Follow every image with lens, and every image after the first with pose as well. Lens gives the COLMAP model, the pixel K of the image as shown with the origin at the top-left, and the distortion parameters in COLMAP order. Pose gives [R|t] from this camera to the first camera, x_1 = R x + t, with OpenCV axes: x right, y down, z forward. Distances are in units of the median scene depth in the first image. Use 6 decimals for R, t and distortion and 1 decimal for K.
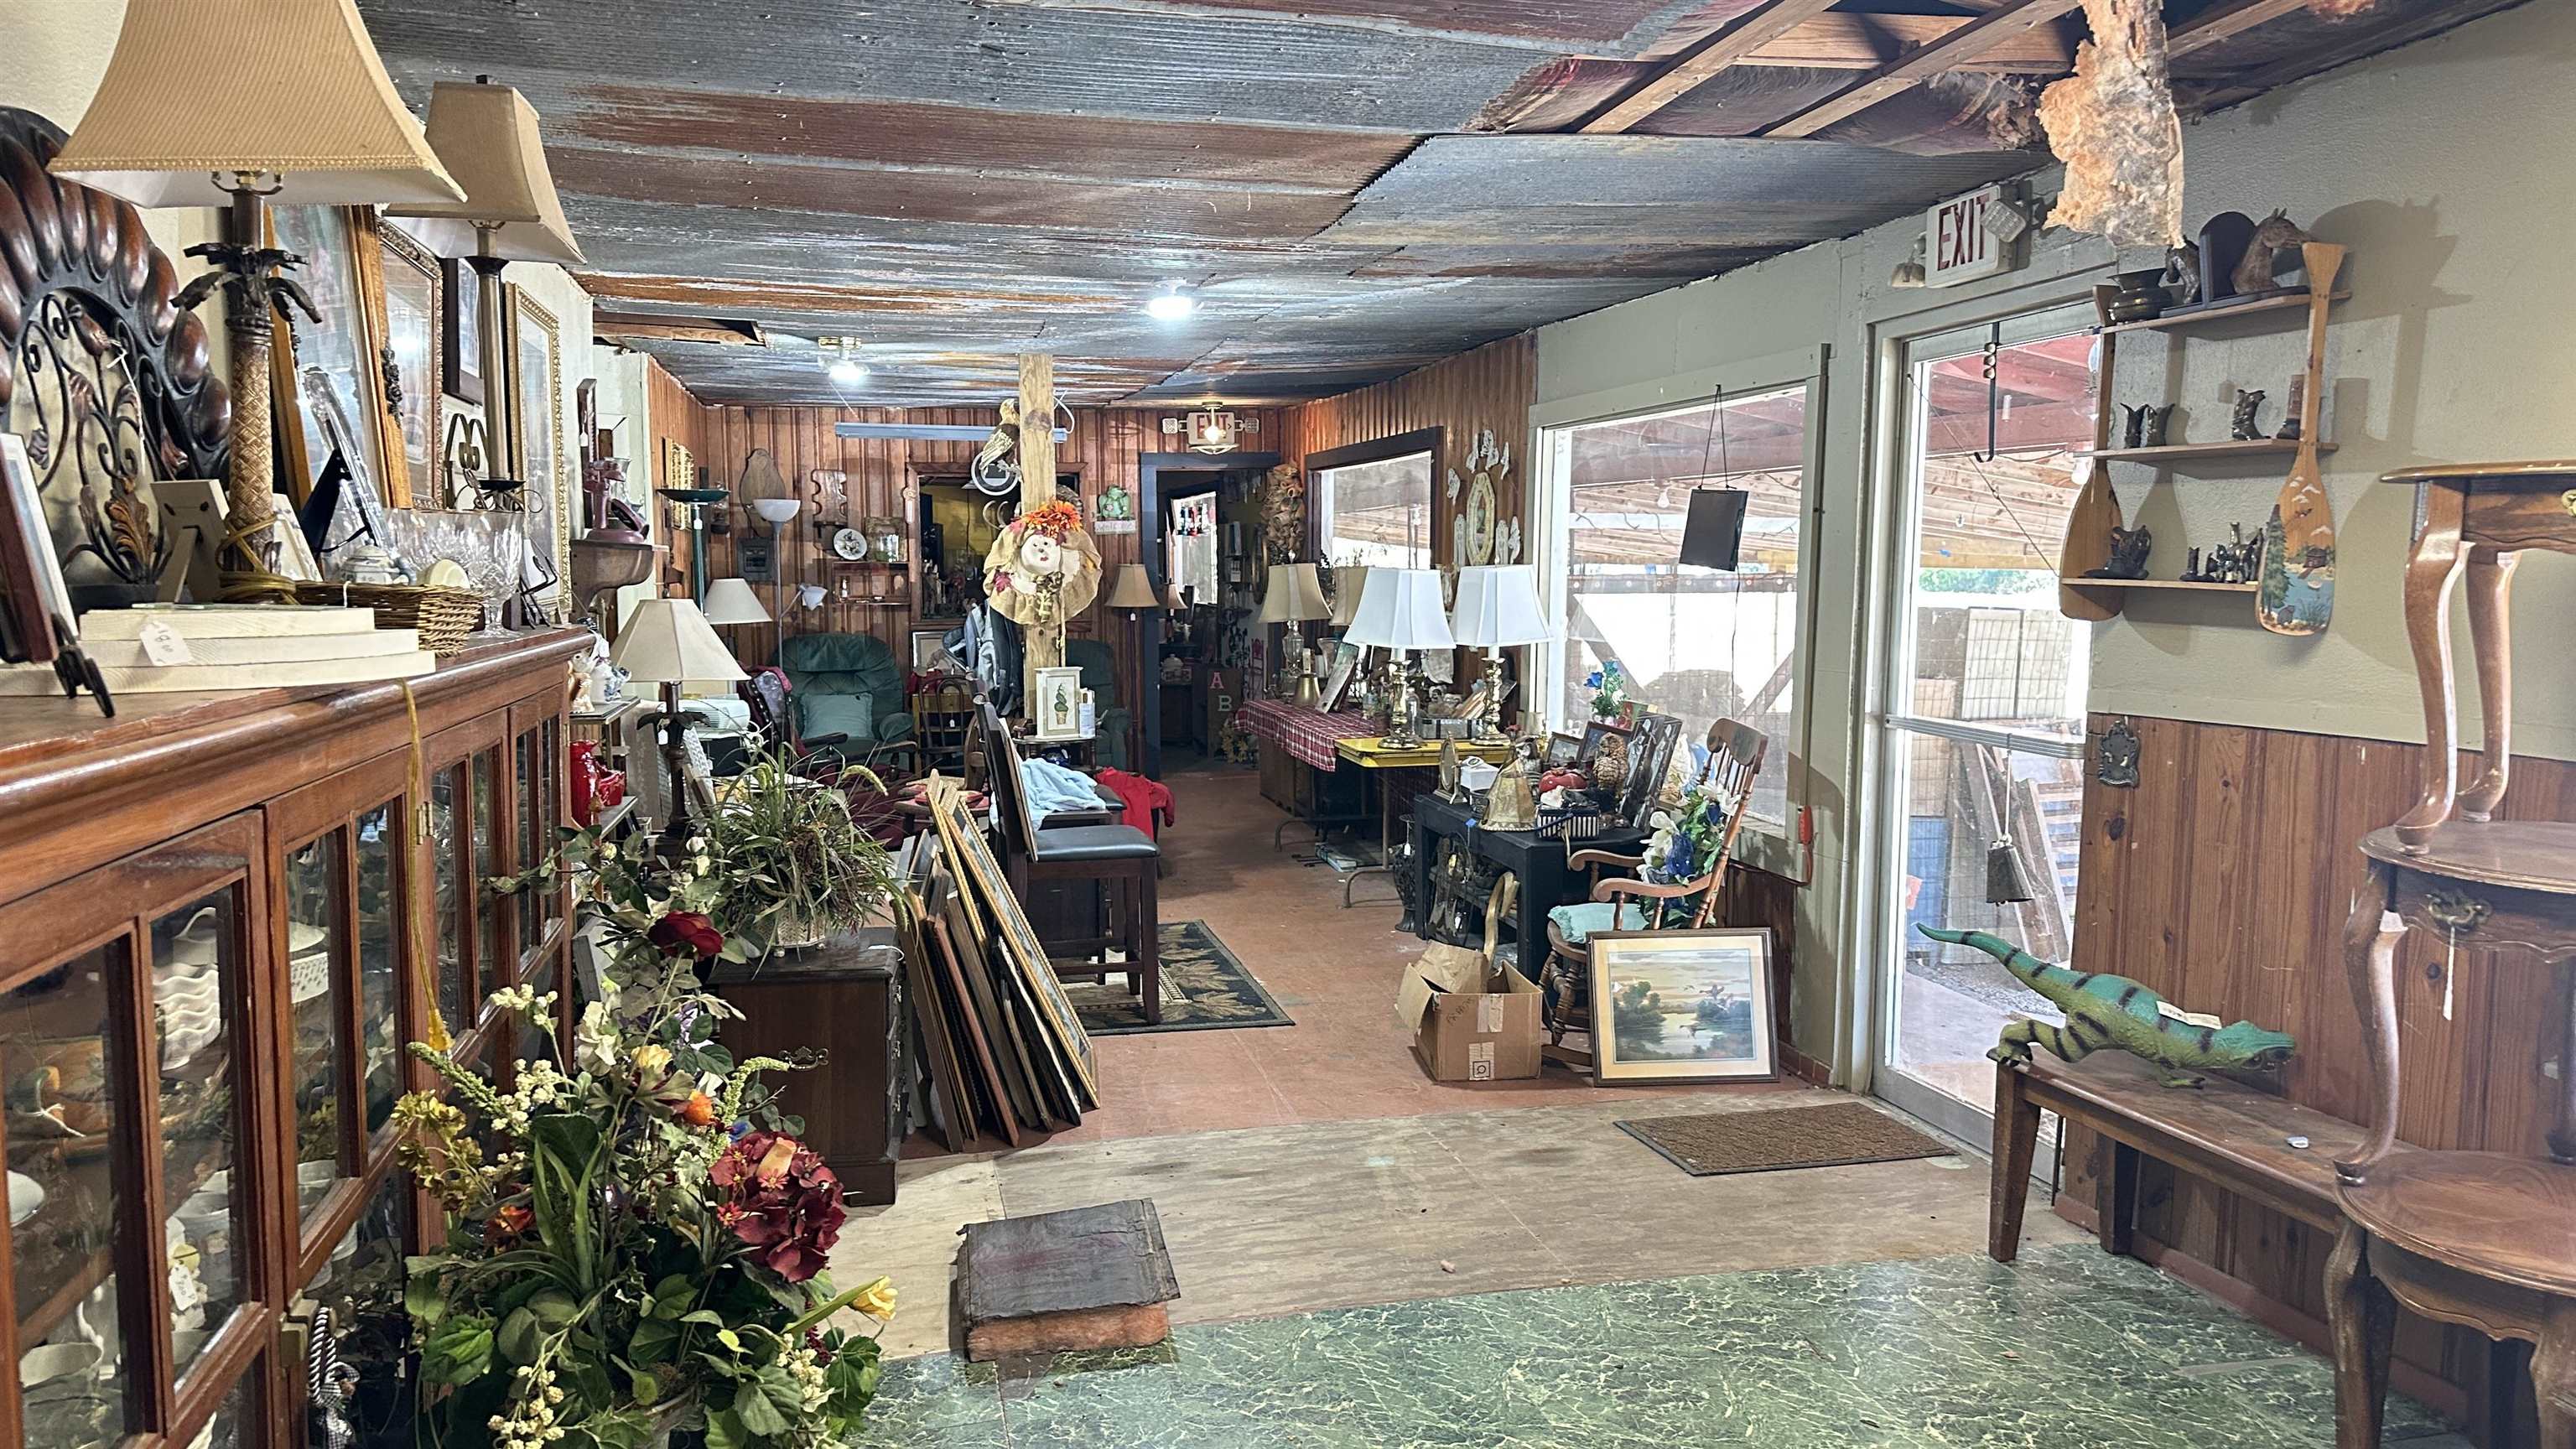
lens RADIAL K [[1797.7, 0, 1285.9], [0, 1797.7, 731.6], [0, 0, 1]] dist [0.049773, -0.012893]
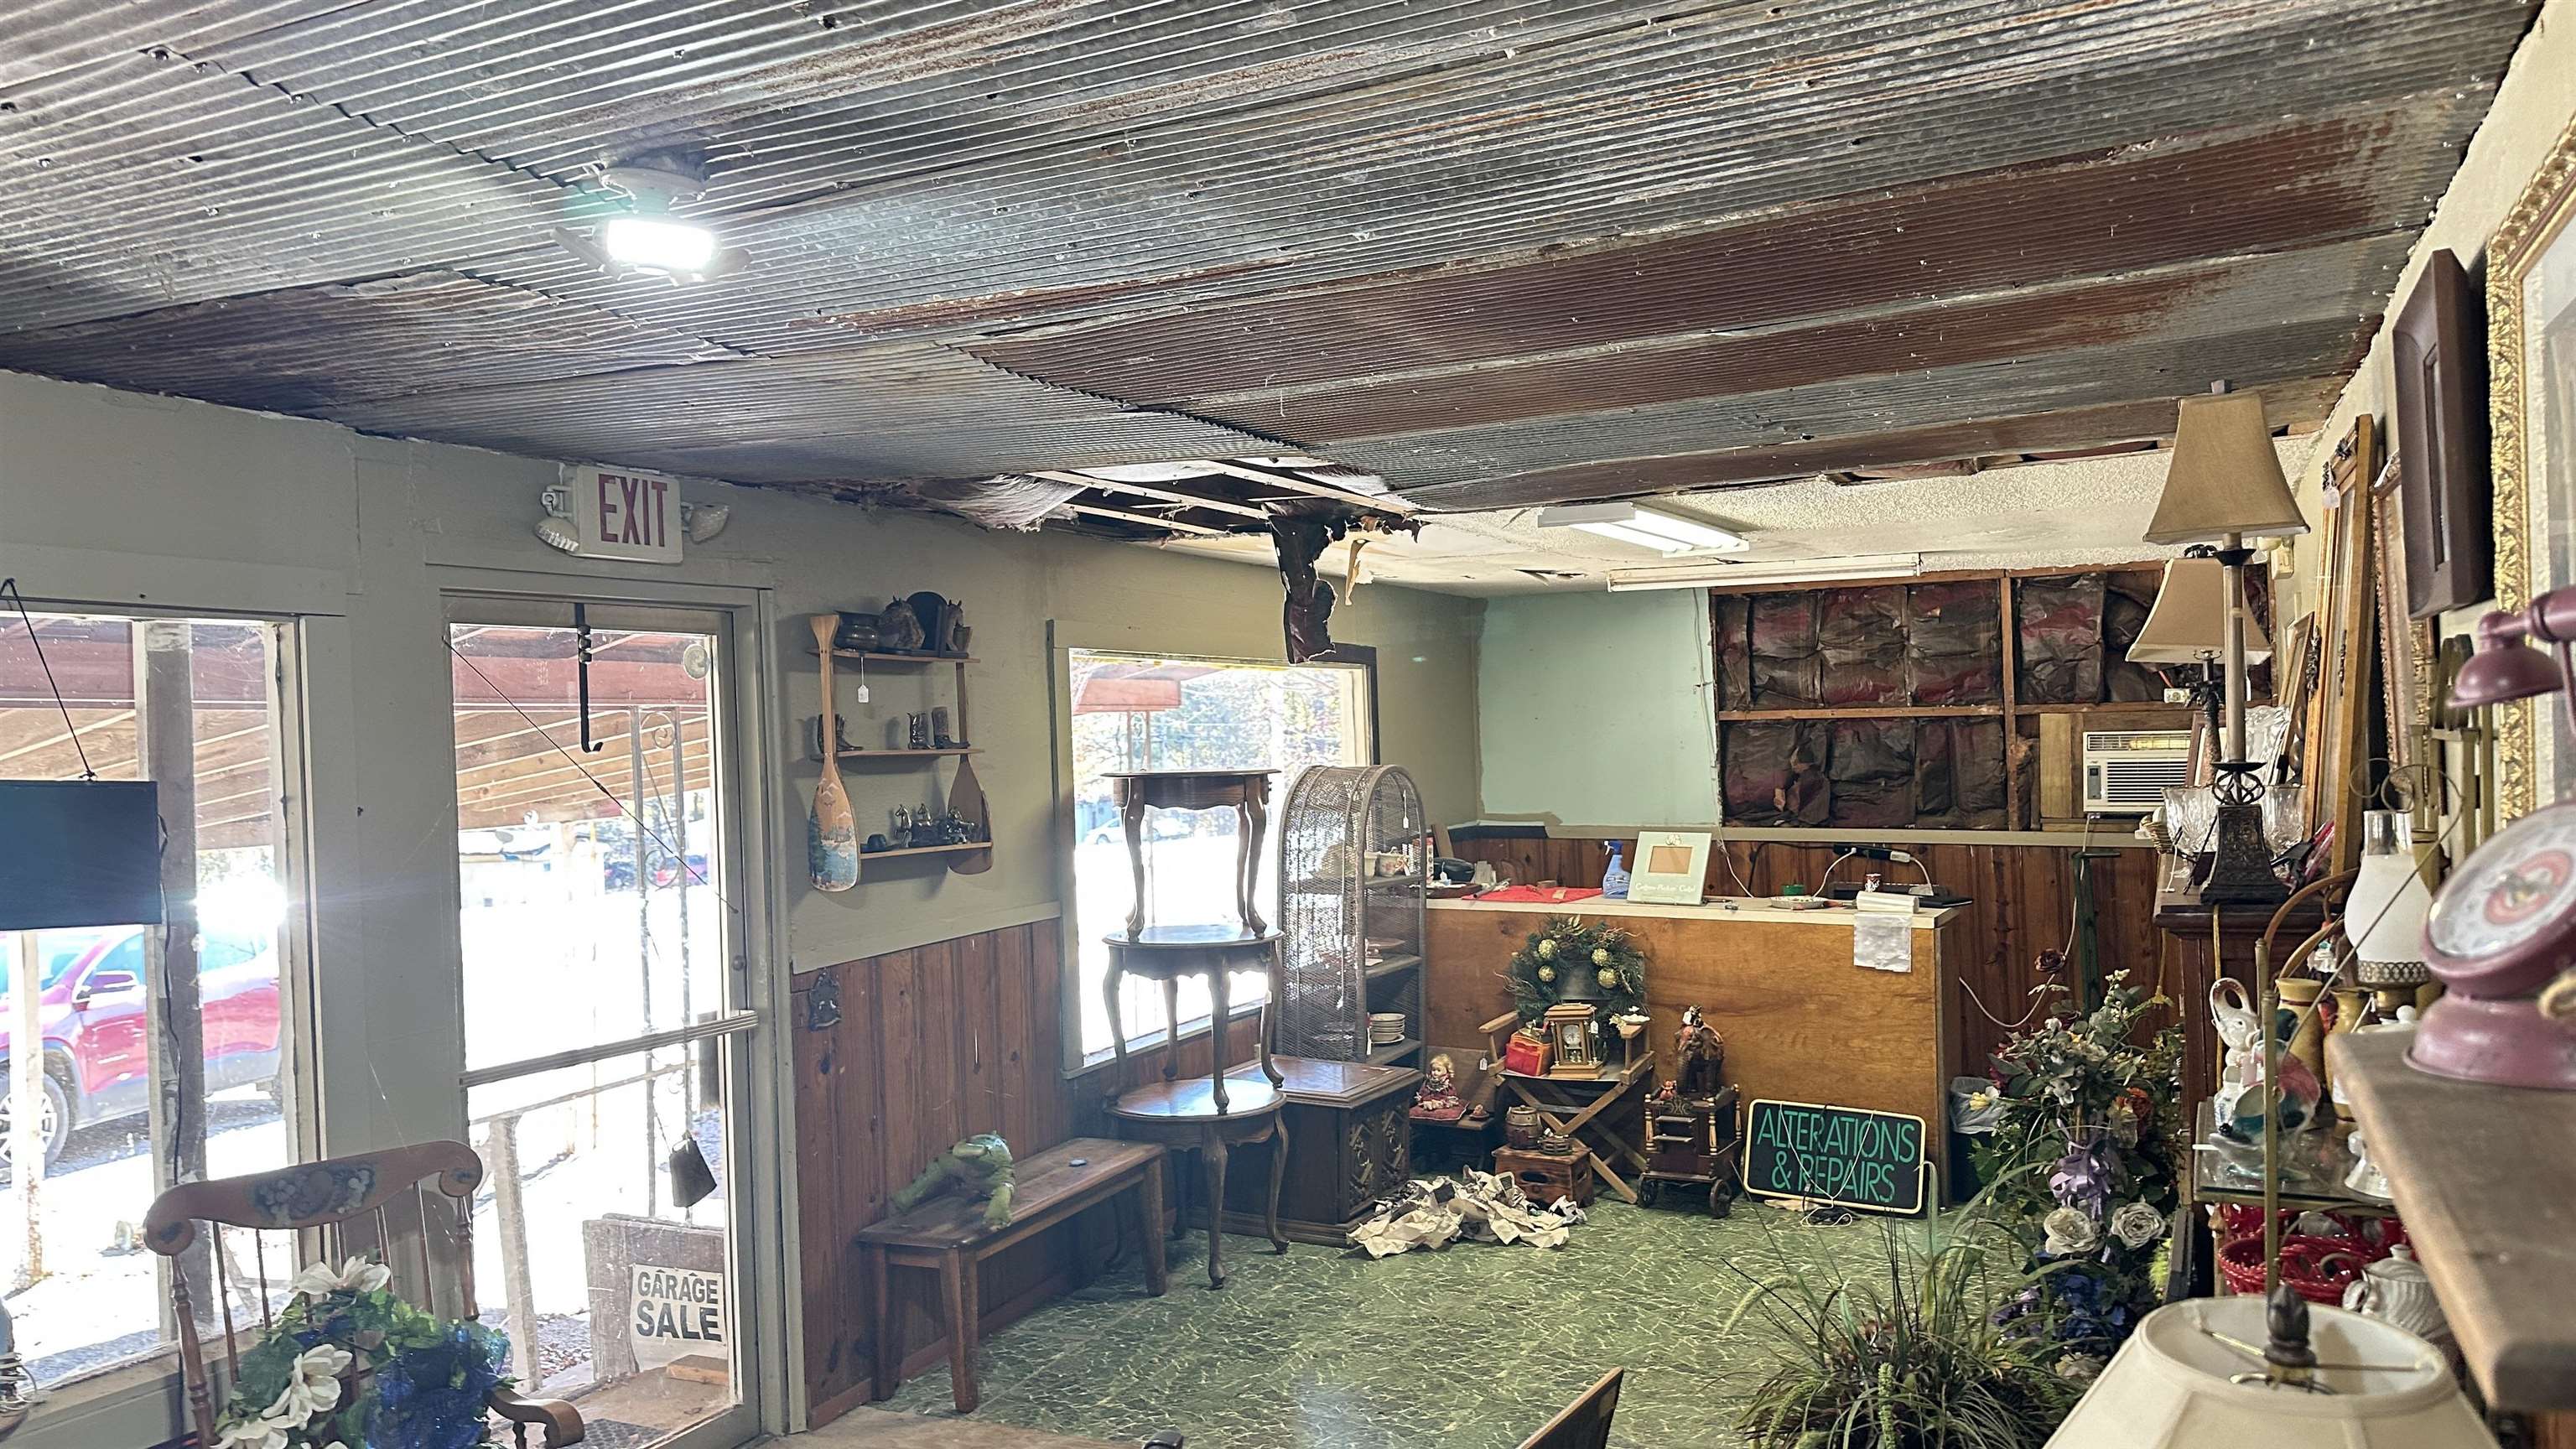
lens RADIAL K [[1797.7, 0, 1282.4], [0, 1797.7, 725.4], [0, 0, 1]] dist [0.049773, -0.012893]
pose [[-0.772406, 0.032248, 0.634310, -0.324901], [0.093227, 0.993649, 0.063007, -0.130381], [-0.628250, 0.107802, -0.770507, 1.034602]]
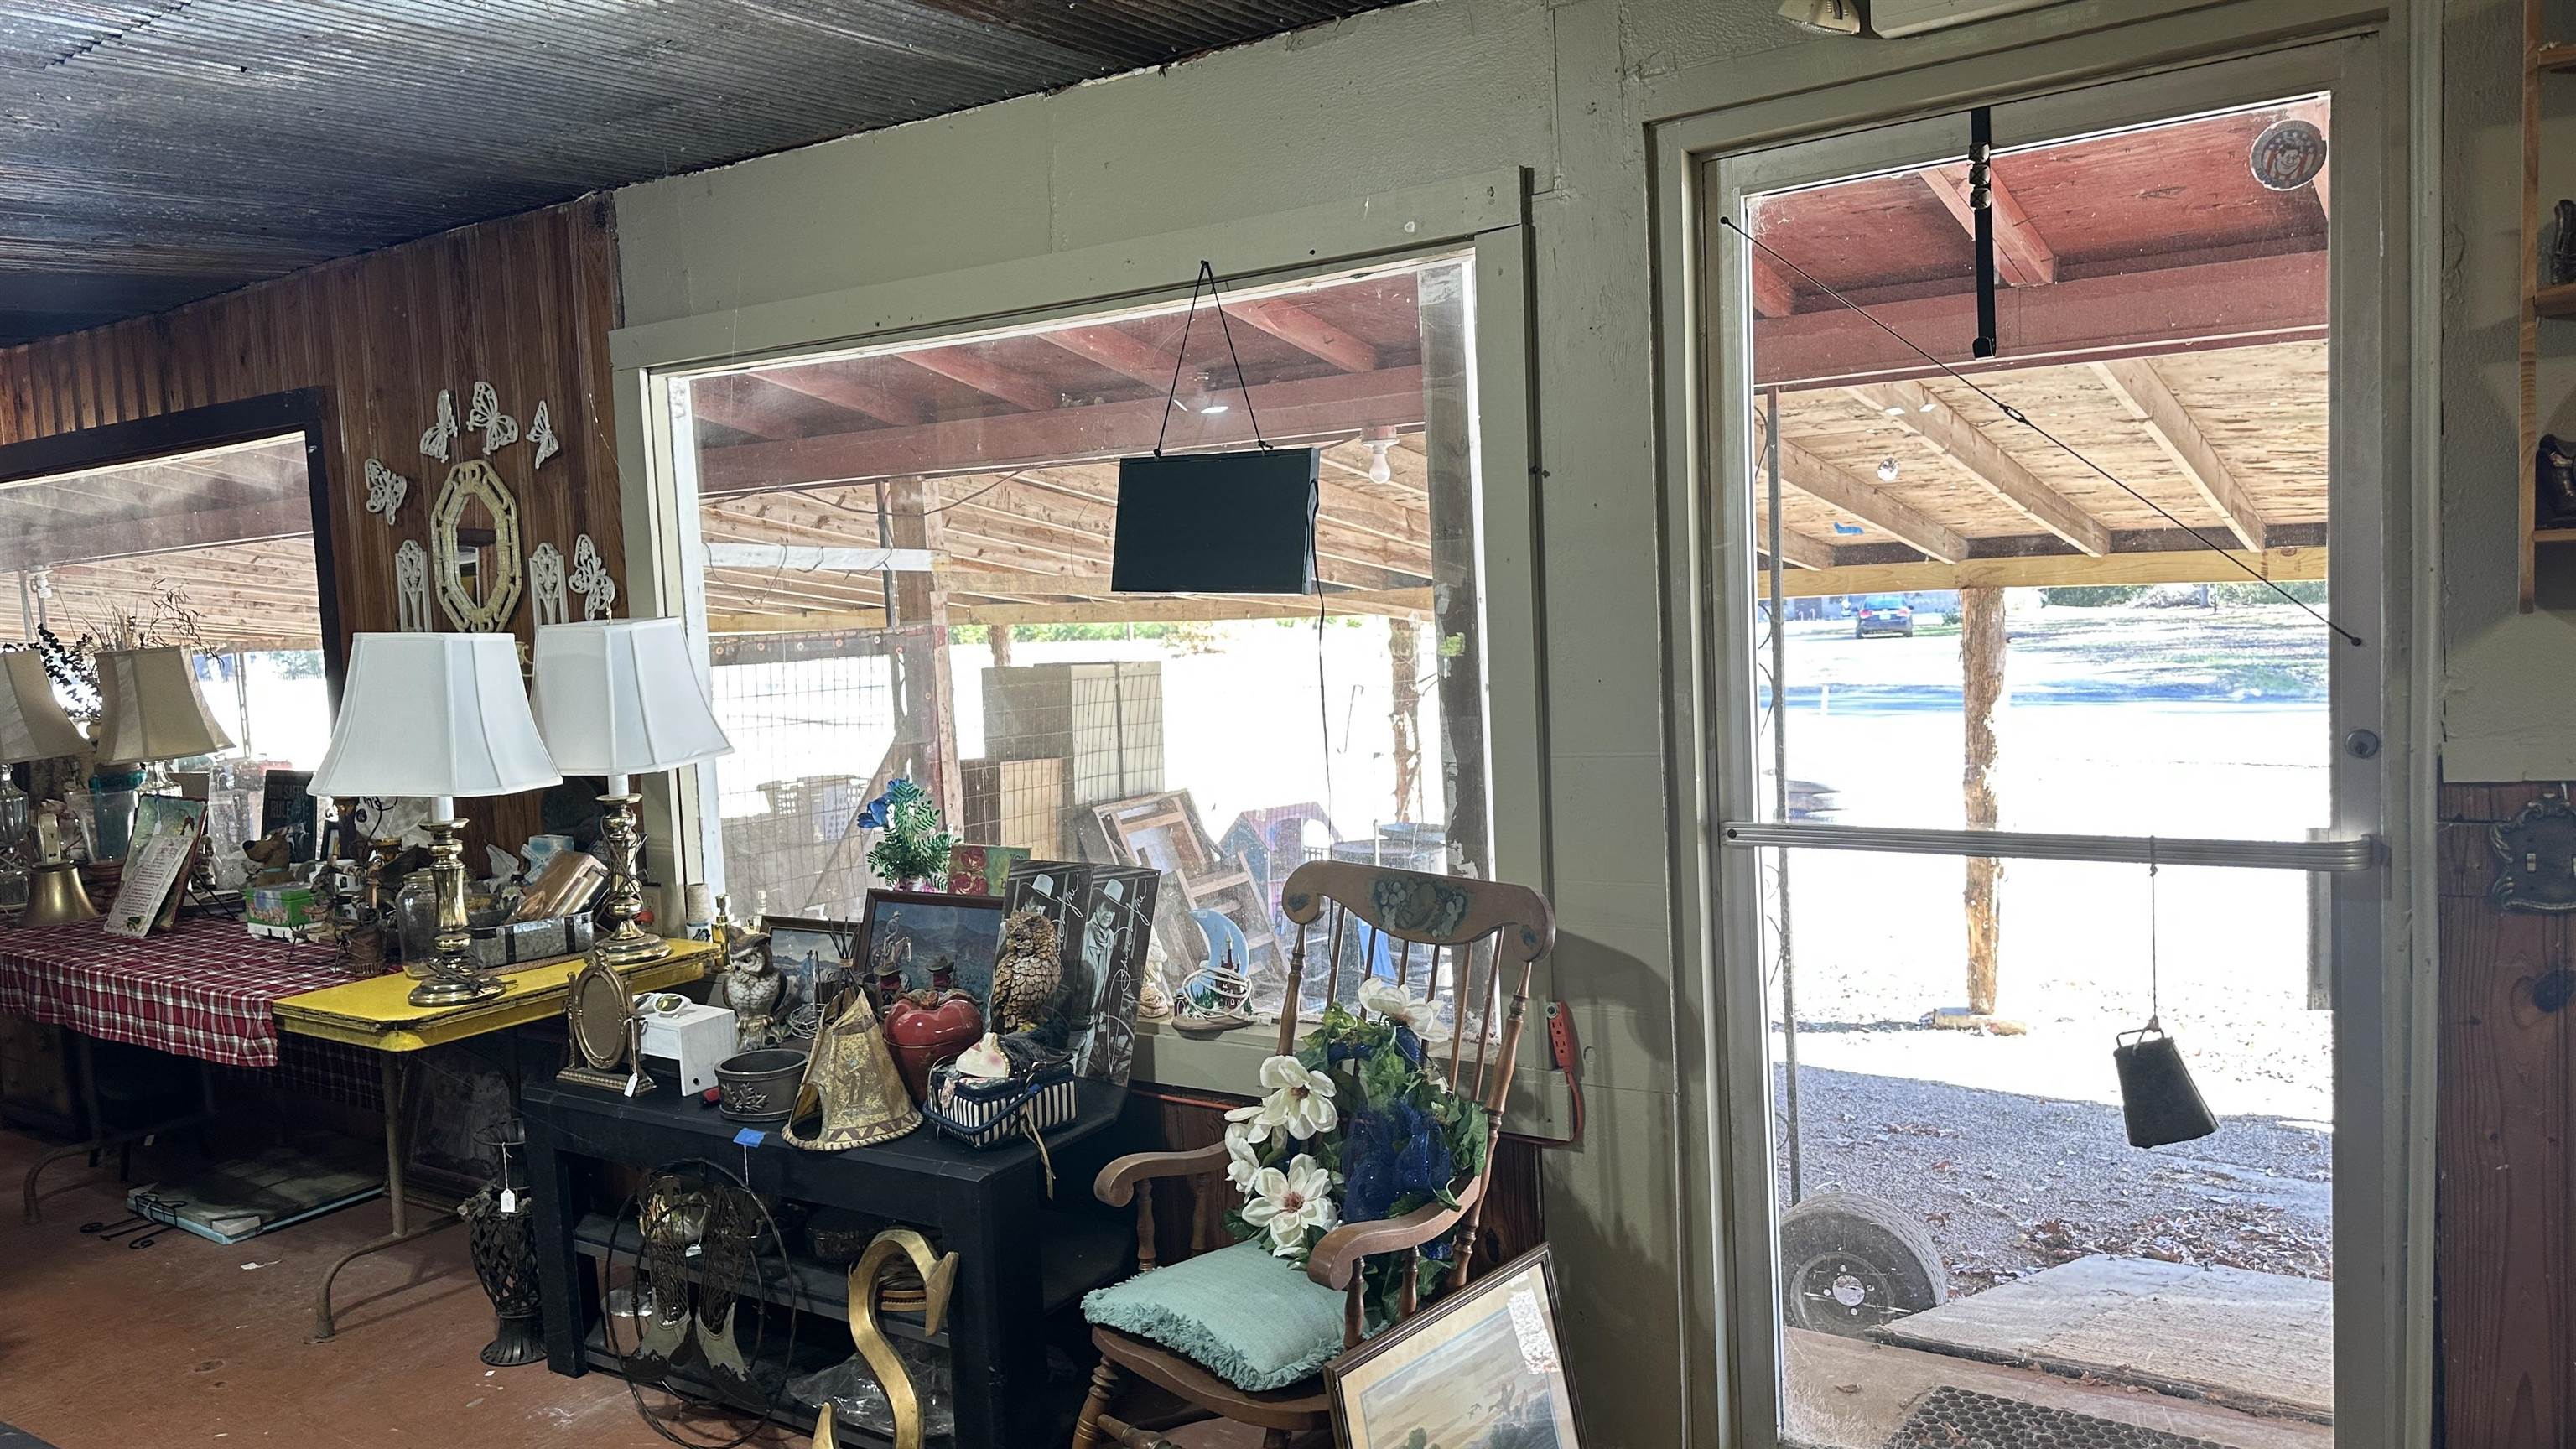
lens RADIAL K [[1797.7, 0, 1287.6], [0, 1797.7, 736.9], [0, 0, 1]] dist [0.049773, -0.012893]
pose [[0.728716, -0.087689, 0.679179, -0.112244], [0.114366, 0.993423, 0.005554, -0.041904], [-0.675199, 0.073628, 0.733952, 0.518154]]
